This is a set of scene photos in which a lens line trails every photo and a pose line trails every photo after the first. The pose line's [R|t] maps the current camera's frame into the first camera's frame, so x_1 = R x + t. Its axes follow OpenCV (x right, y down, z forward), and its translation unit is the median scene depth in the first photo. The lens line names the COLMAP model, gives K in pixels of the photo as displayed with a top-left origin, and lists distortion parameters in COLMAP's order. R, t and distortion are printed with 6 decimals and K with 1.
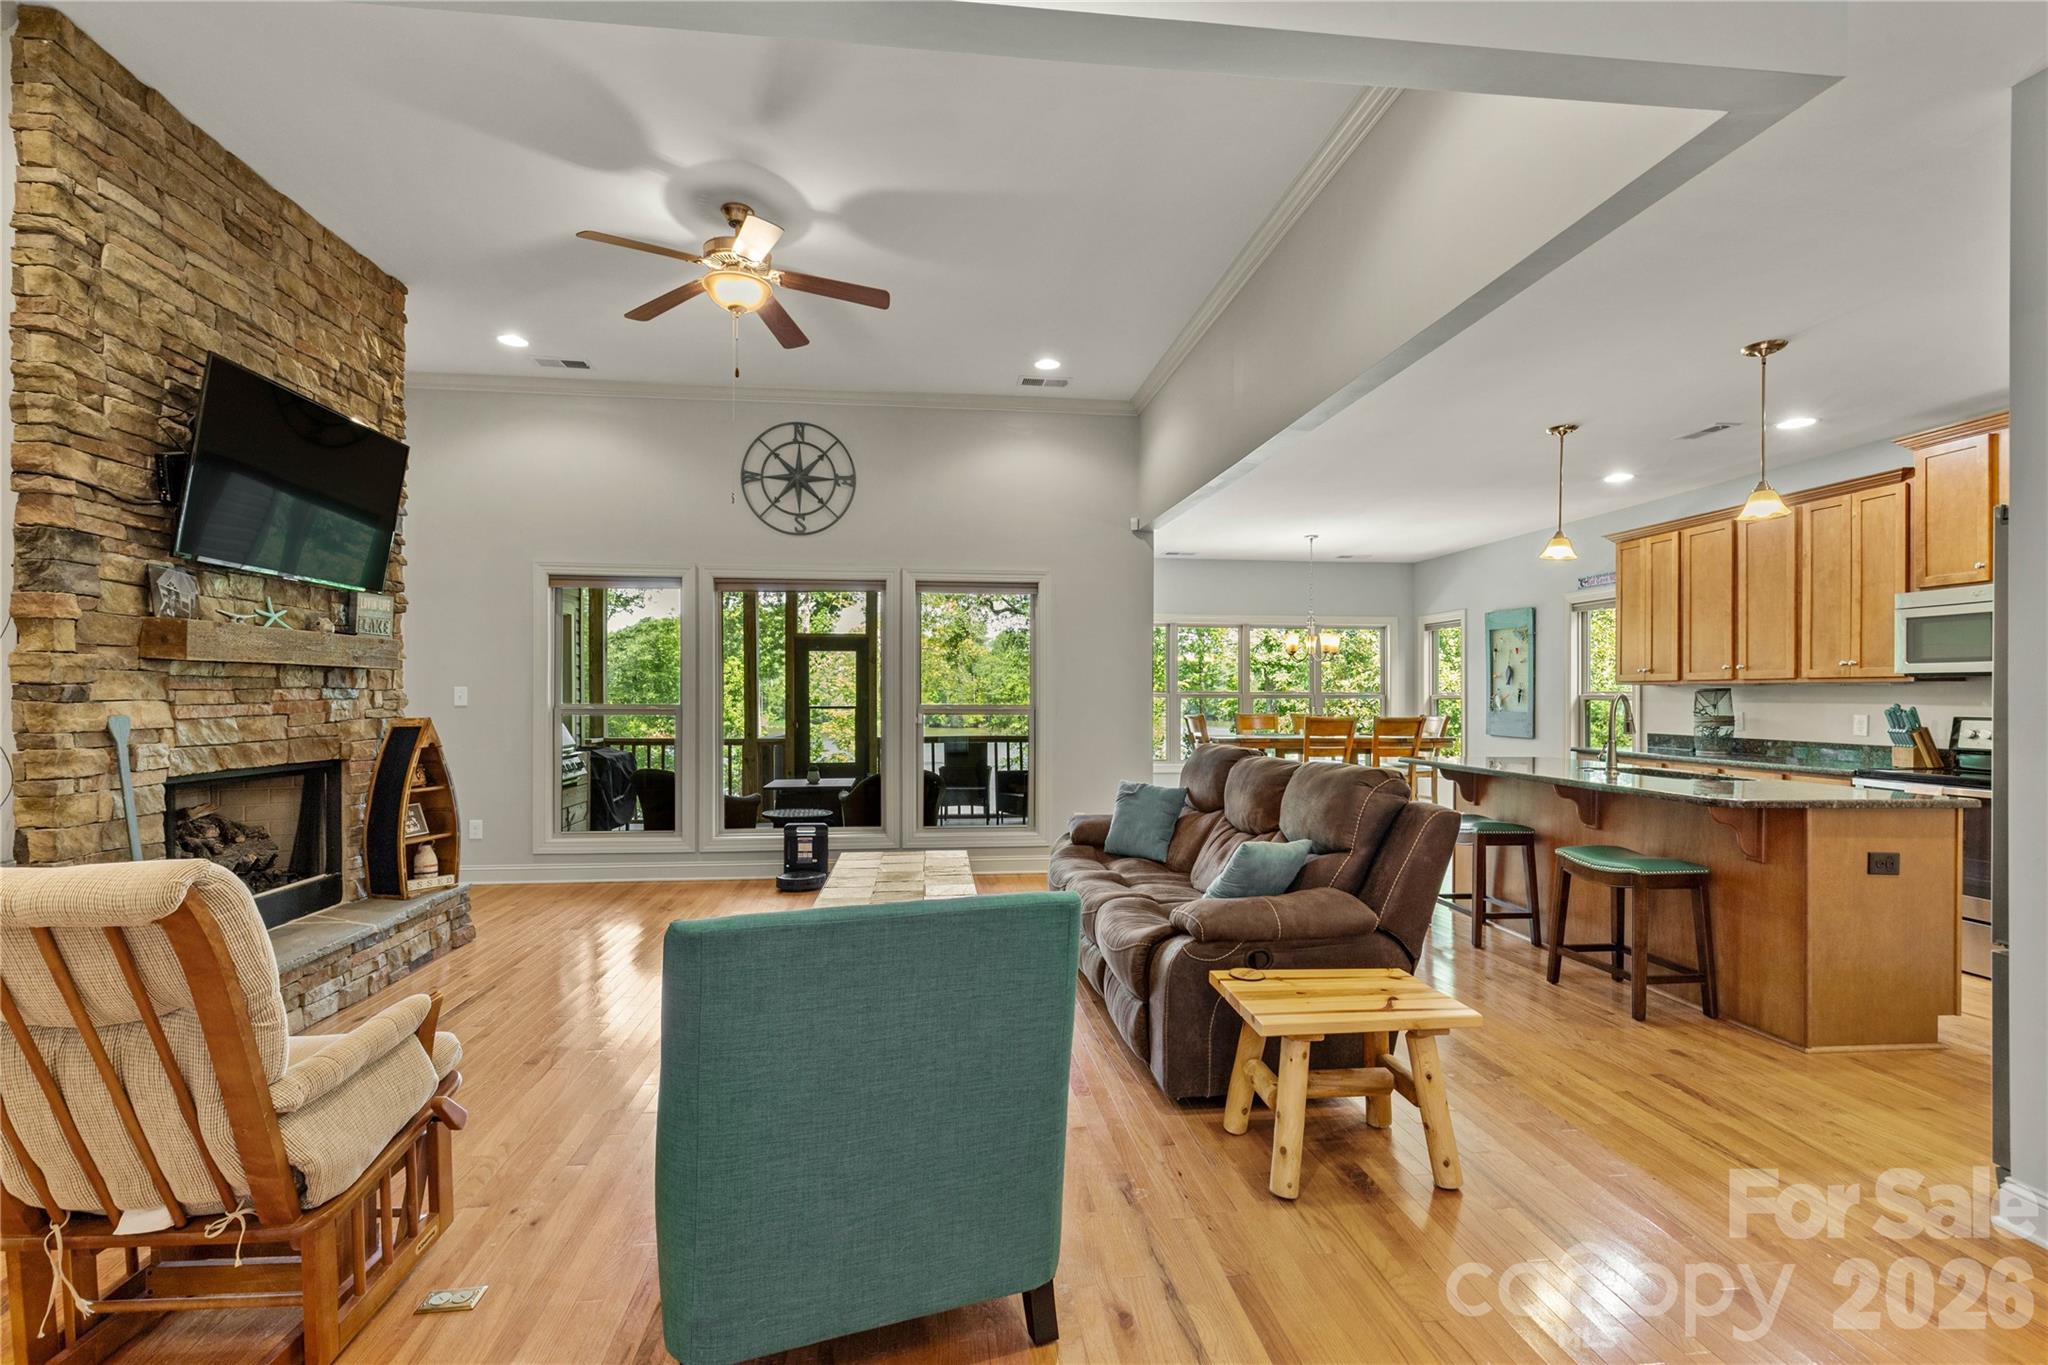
lens RADIAL K [[934.9, 0, 1019.7], [0, 934.9, 677.6], [0, 0, 1]] dist [0.008658, 0.000150]
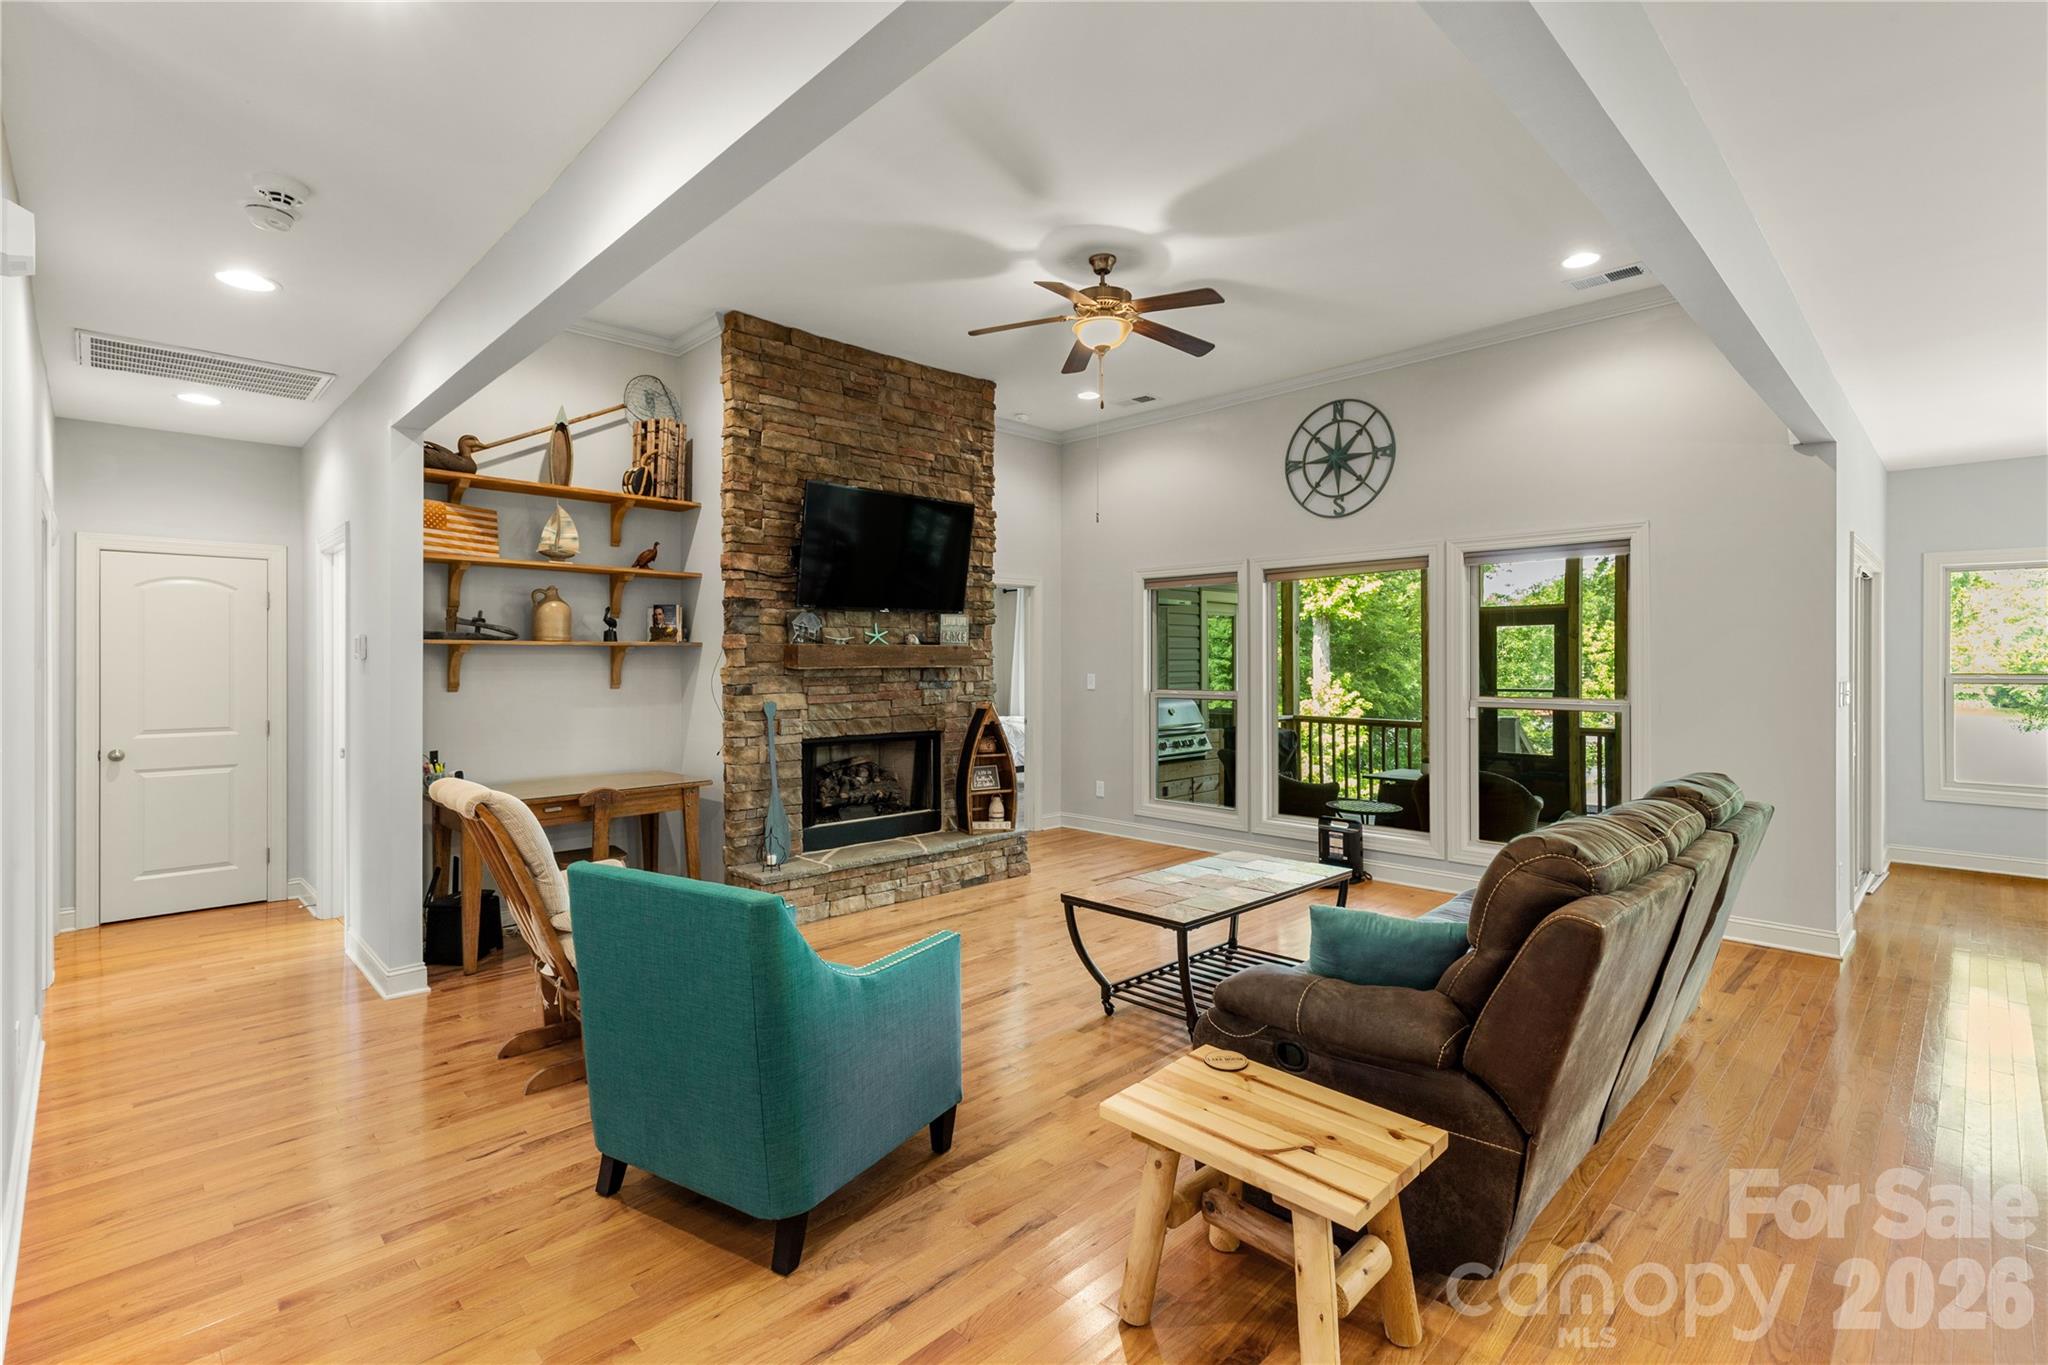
lens RADIAL K [[942.3, 0, 1024.7], [0, 942.3, 648.6], [0, 0, 1]] dist [0.010703, 0.000047]
pose [[0.614263, -0.016560, -0.788927, 0.529924], [0.020119, 0.999783, -0.005322, -0.030116], [0.788845, -0.012603, 0.614463, 0.234513]]
